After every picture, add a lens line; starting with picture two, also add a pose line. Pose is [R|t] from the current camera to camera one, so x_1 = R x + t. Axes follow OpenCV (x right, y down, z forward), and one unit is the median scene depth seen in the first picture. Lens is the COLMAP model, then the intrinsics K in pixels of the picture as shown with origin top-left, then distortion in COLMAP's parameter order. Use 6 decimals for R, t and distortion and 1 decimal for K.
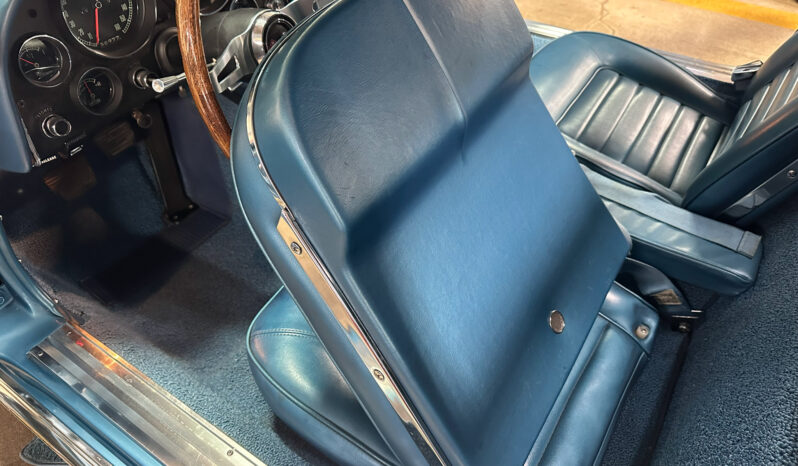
lens RADIAL K [[595.6, 0, 399.0], [0, 595.6, 233.0], [0, 0, 1]] dist [-0.003076, 0.004187]
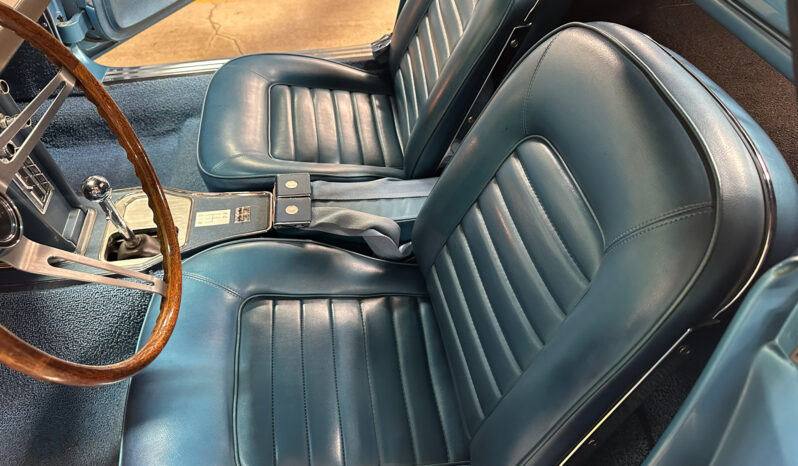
lens RADIAL K [[579.4, 0, 399.0], [0, 579.4, 233.0], [0, 0, 1]] dist [0.170372, -0.278274]
pose [[0.757551, -0.464421, 0.458726, -0.090295], [0.463139, 0.877615, 0.123672, -0.079091], [-0.460021, 0.118766, 0.879929, 0.014366]]
